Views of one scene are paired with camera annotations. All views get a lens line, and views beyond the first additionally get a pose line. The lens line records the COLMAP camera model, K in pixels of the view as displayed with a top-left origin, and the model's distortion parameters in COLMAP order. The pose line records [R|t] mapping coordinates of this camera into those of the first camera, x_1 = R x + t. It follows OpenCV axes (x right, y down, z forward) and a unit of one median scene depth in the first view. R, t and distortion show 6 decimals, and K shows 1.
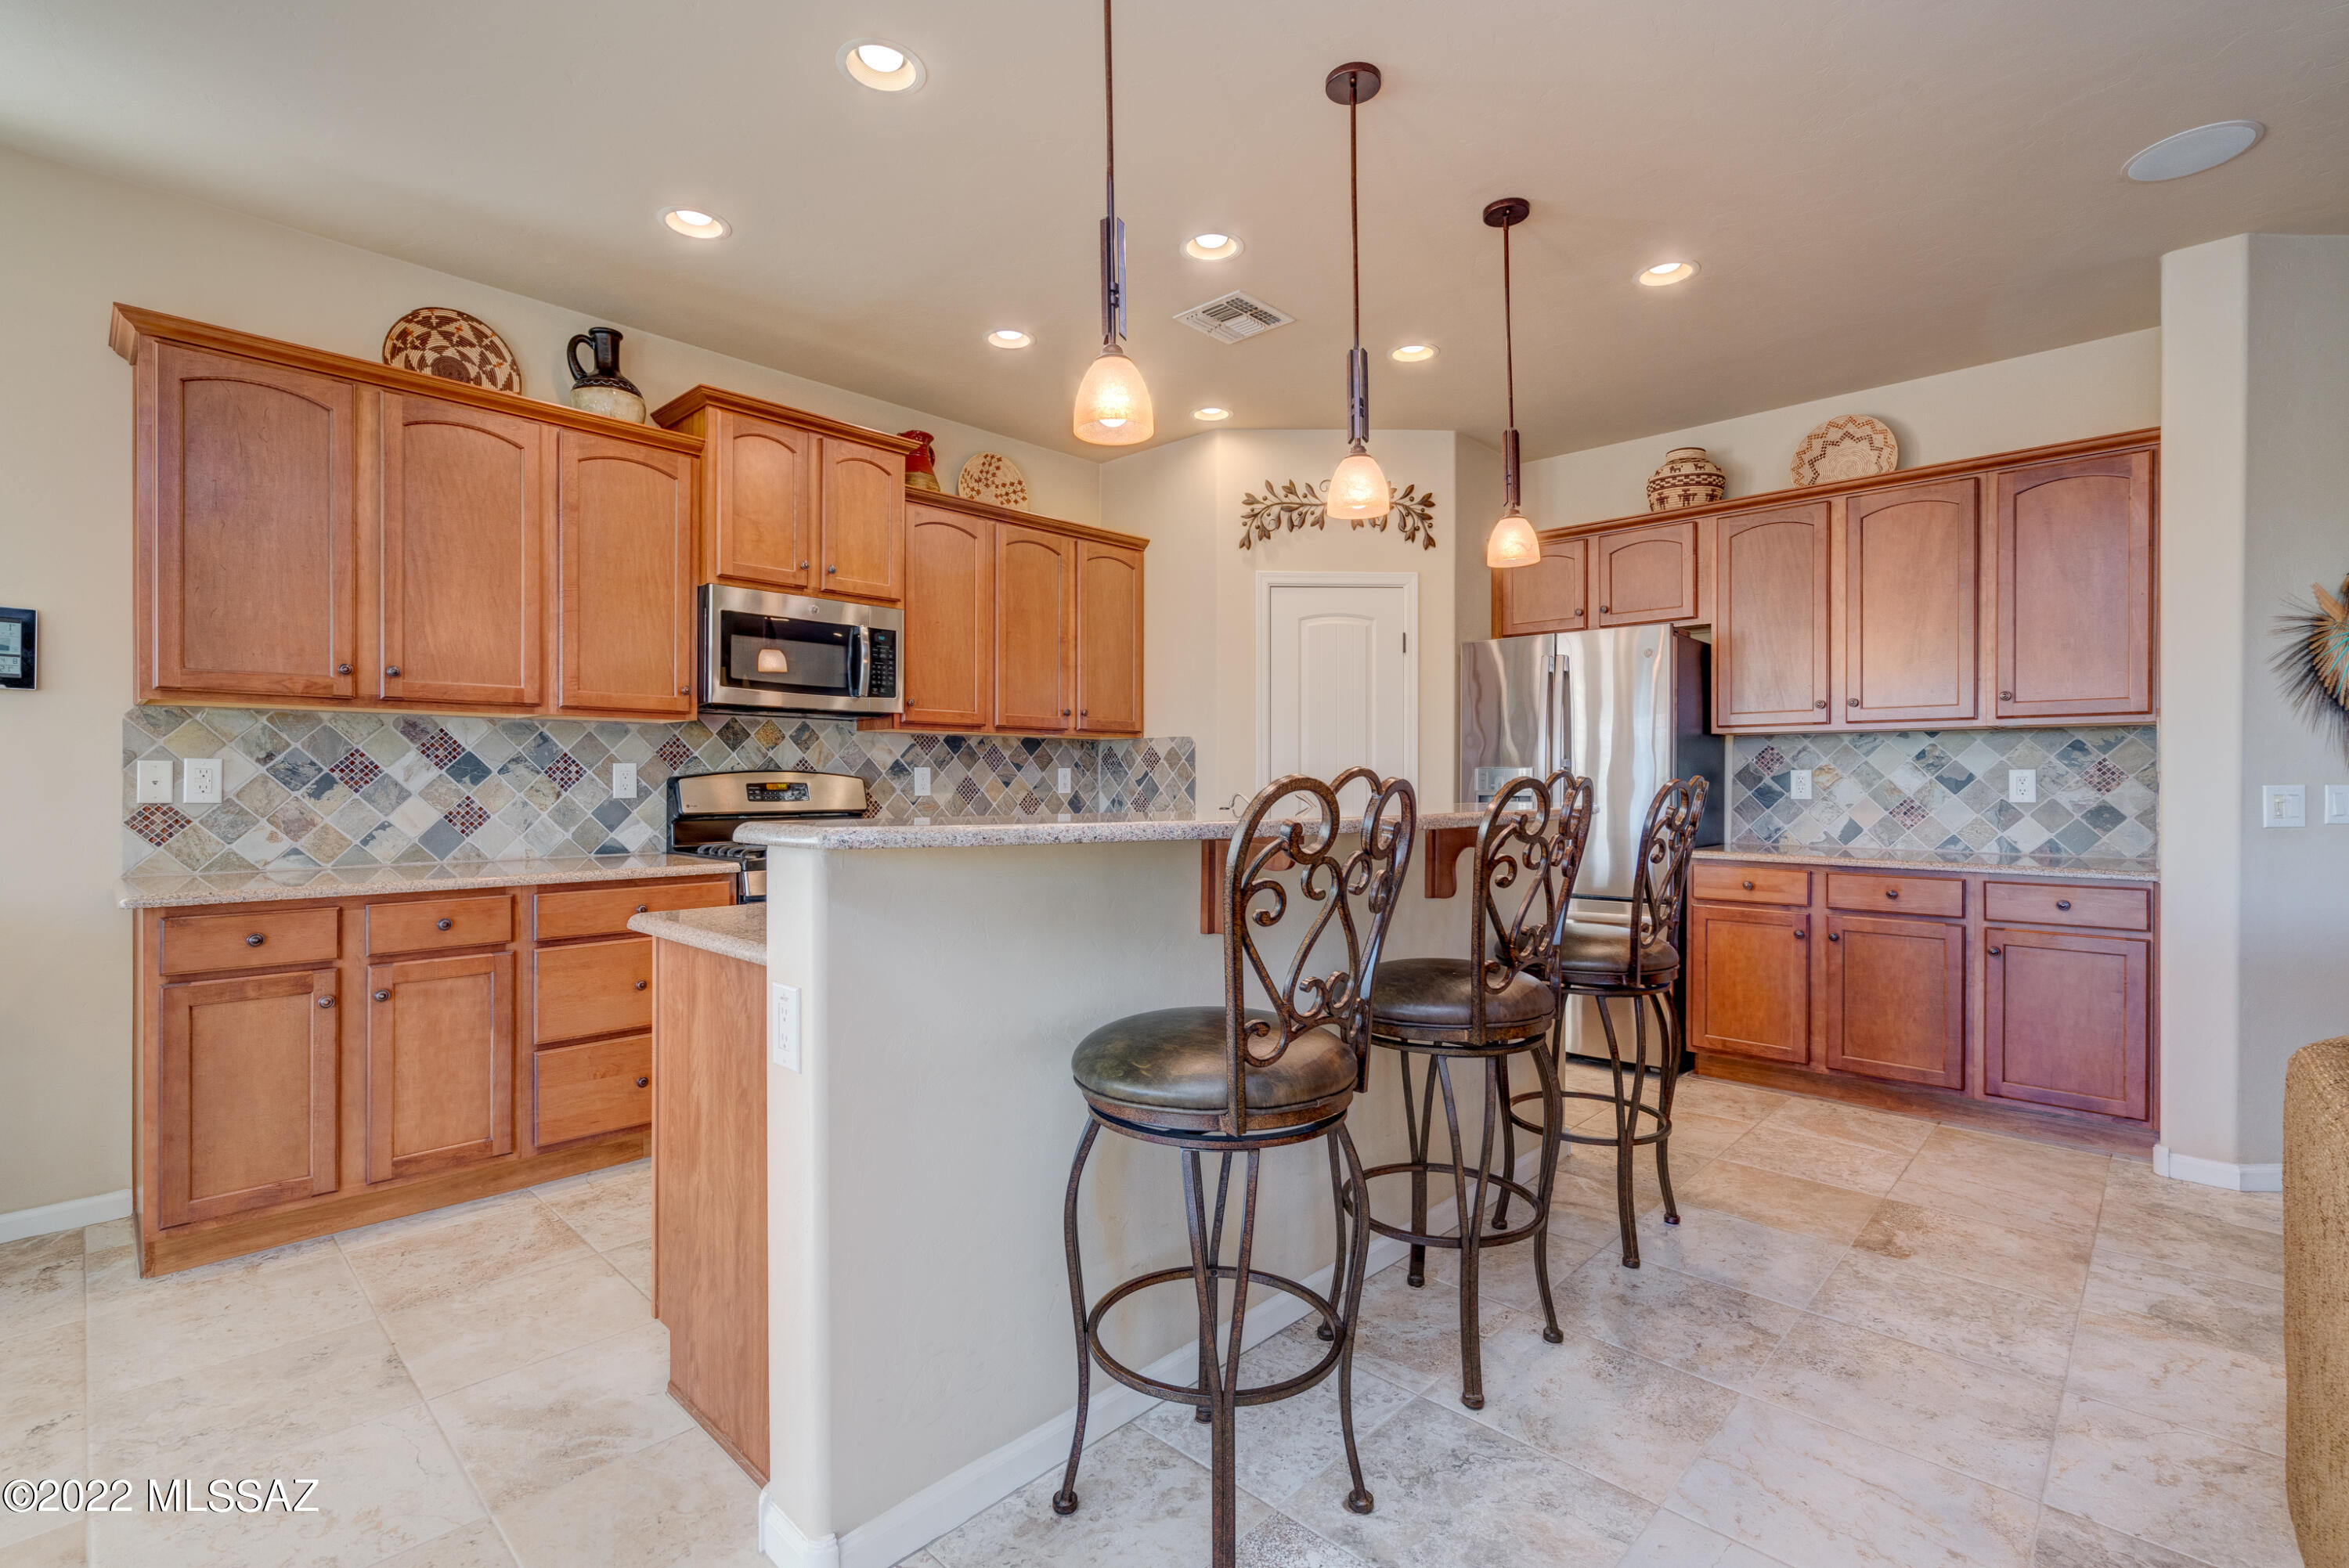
lens RADIAL K [[1061.7, 0, 1166.9], [0, 1061.7, 780.3], [0, 0, 1]] dist [-0.015177, 0.009594]
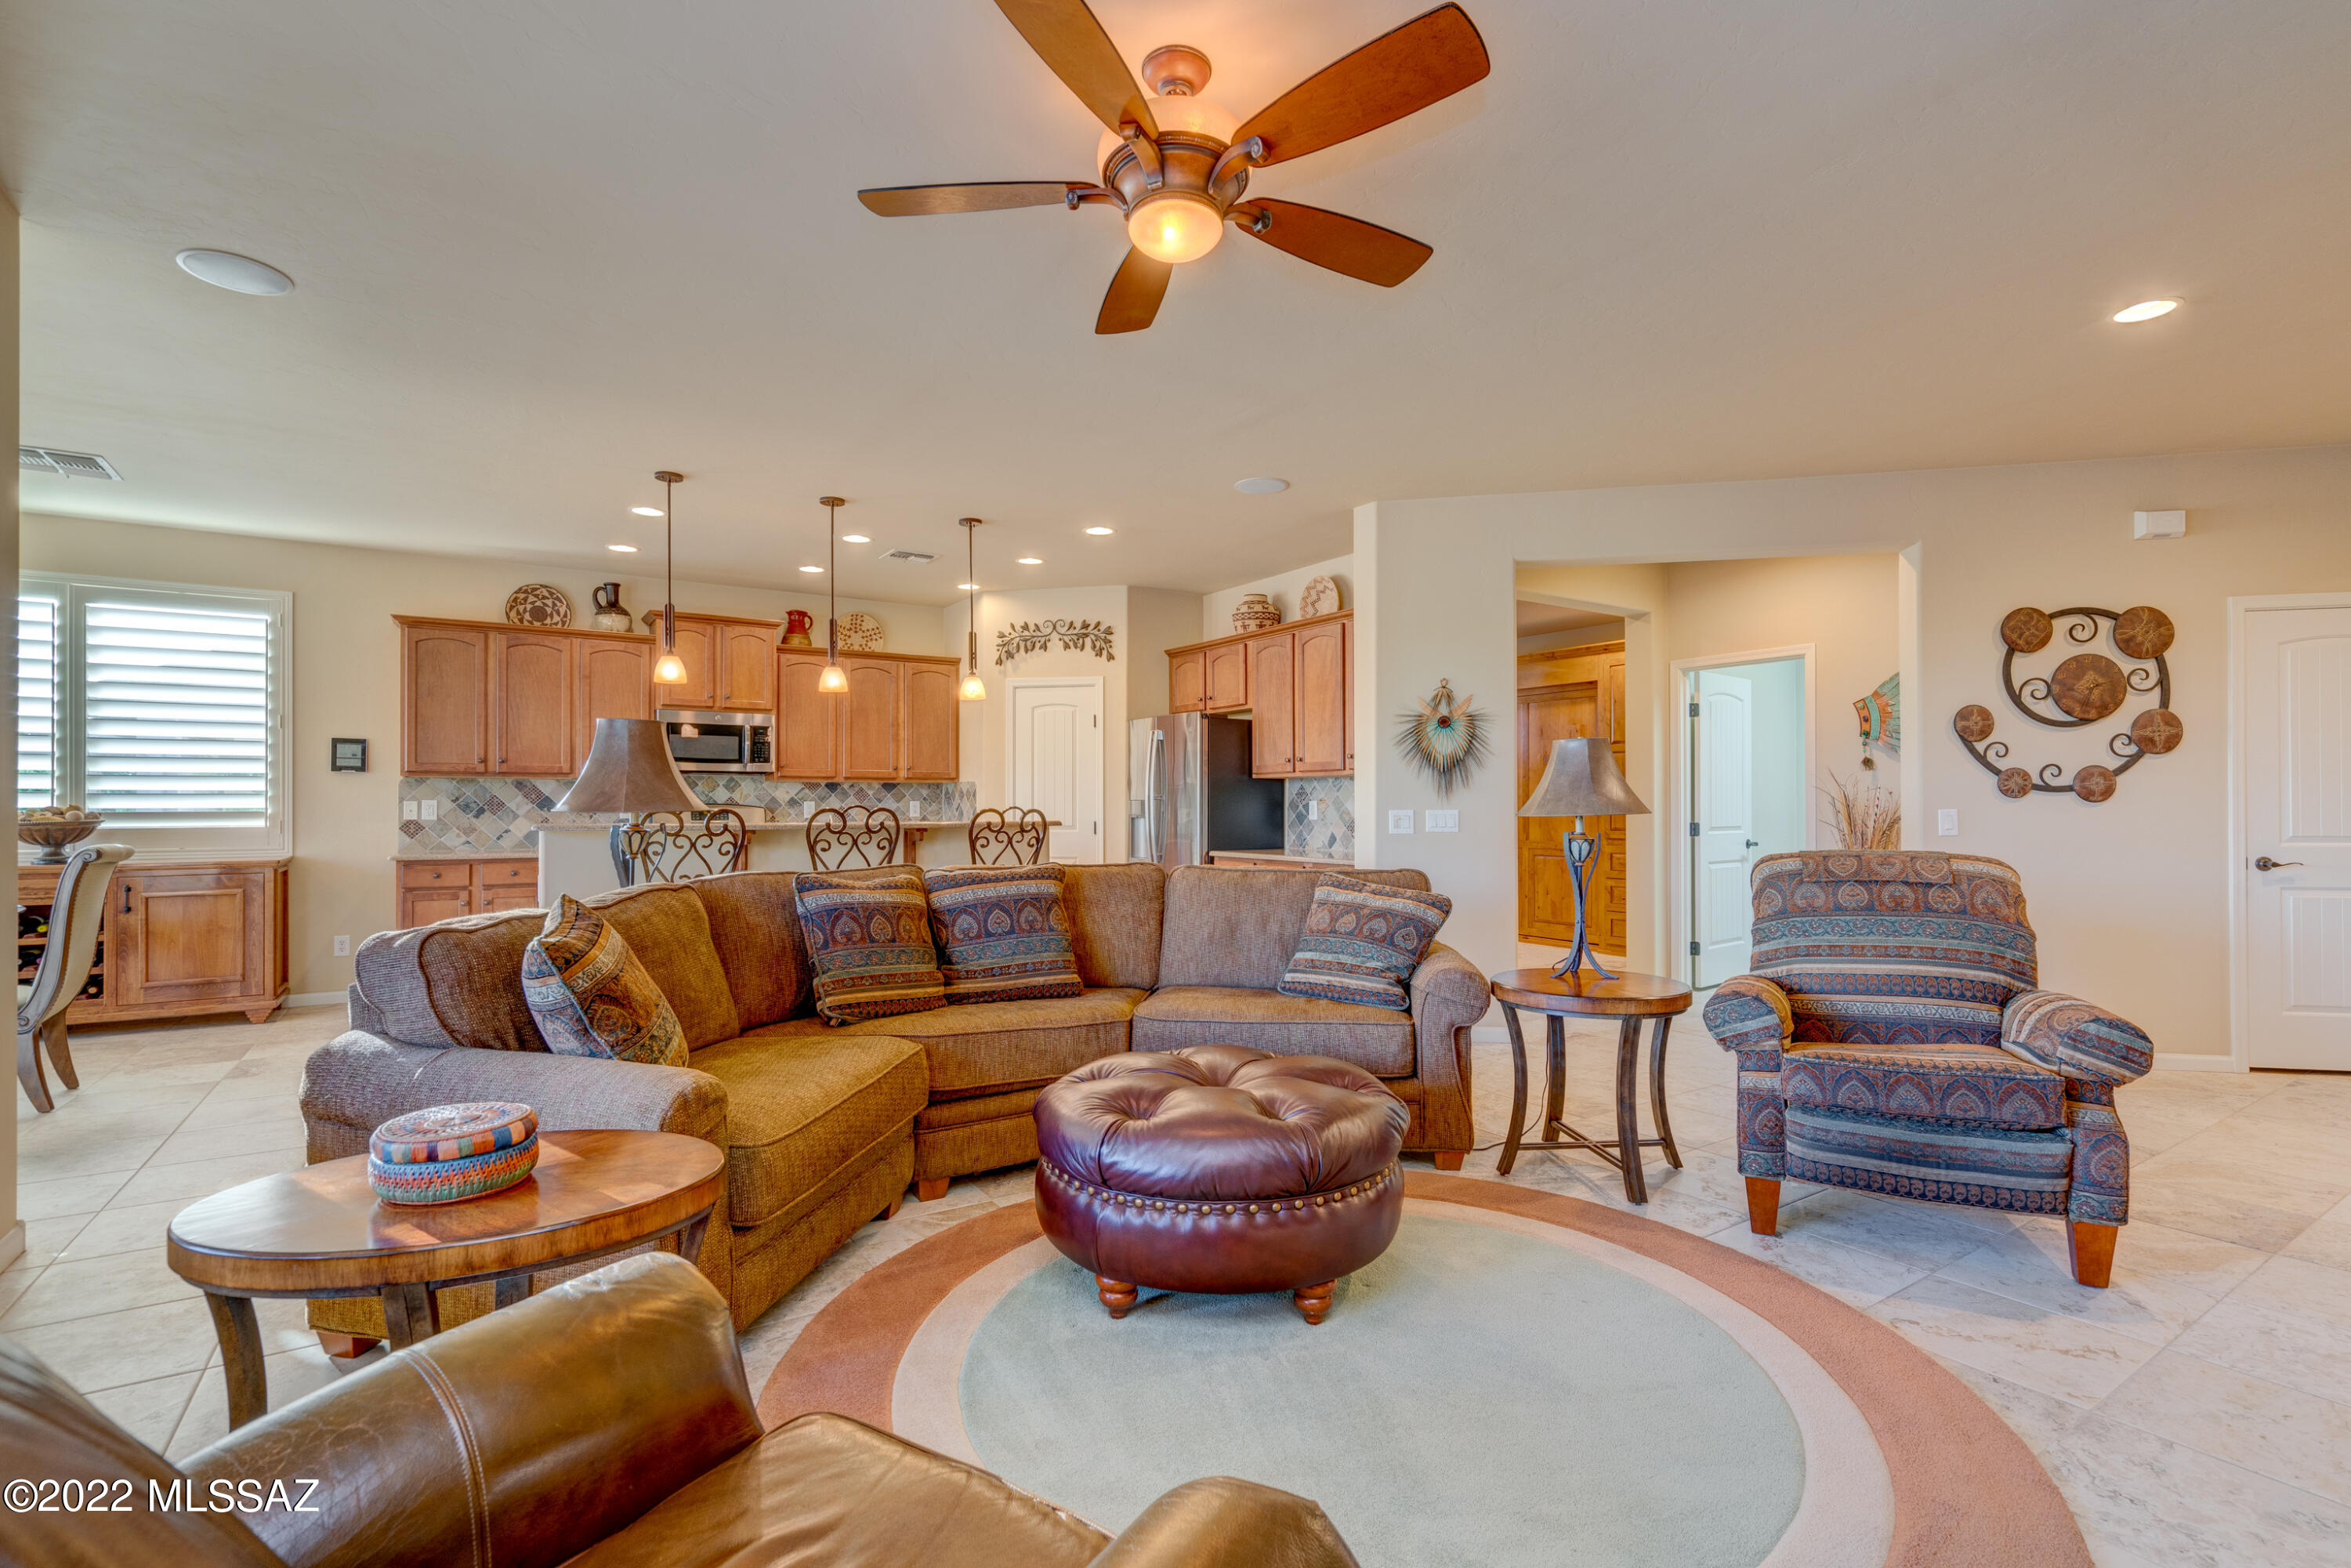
lens RADIAL K [[1078.2, 0, 1178.6], [0, 1078.2, 791.6], [0, 0, 1]] dist [-0.004526, -0.000209]
pose [[0.975125, -0.005793, -0.221578, 0.817257], [0.002569, 0.999887, -0.014839, -0.000450], [0.221639, 0.013900, 0.975030, -0.627670]]
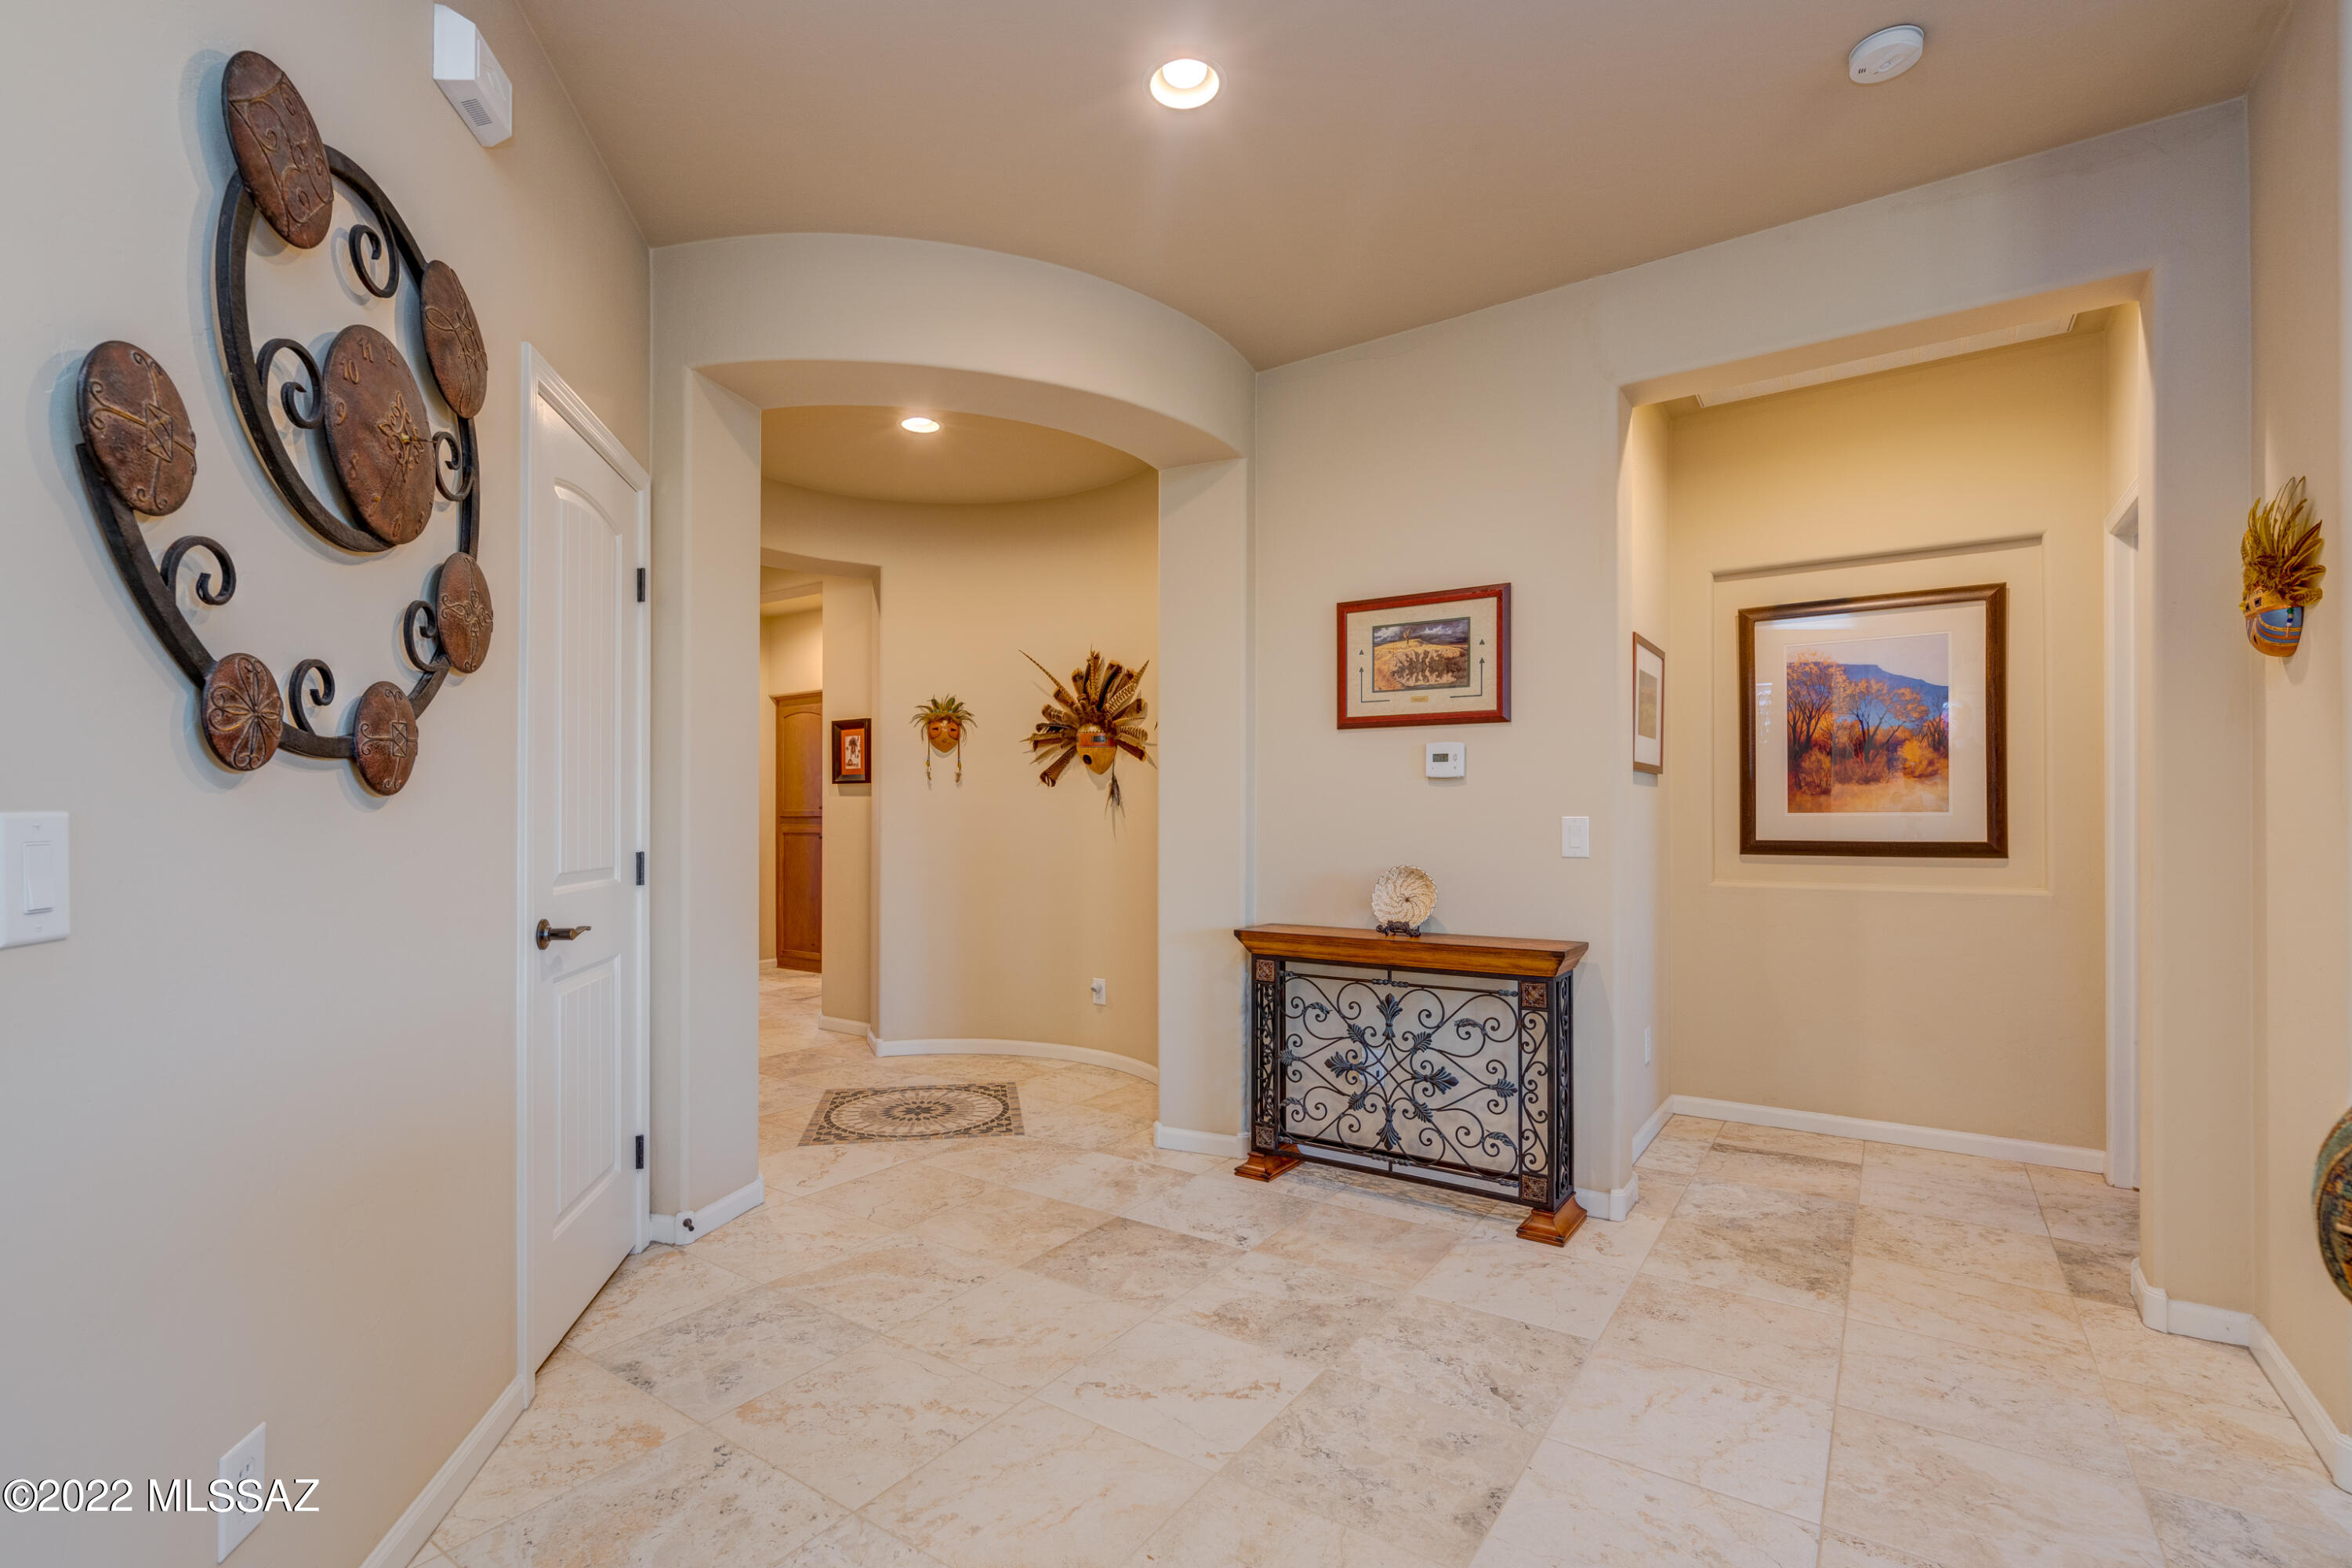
lens RADIAL K [[1070.0, 0, 1162.5], [0, 1070.0, 814.6], [0, 0, 1]] dist [-0.002657, -0.014510]
pose [[-0.165530, 0.005918, 0.986187, 1.127350], [0.000138, 0.999982, -0.005978, 0.004430], [-0.986205, -0.000853, -0.165528, 0.538272]]
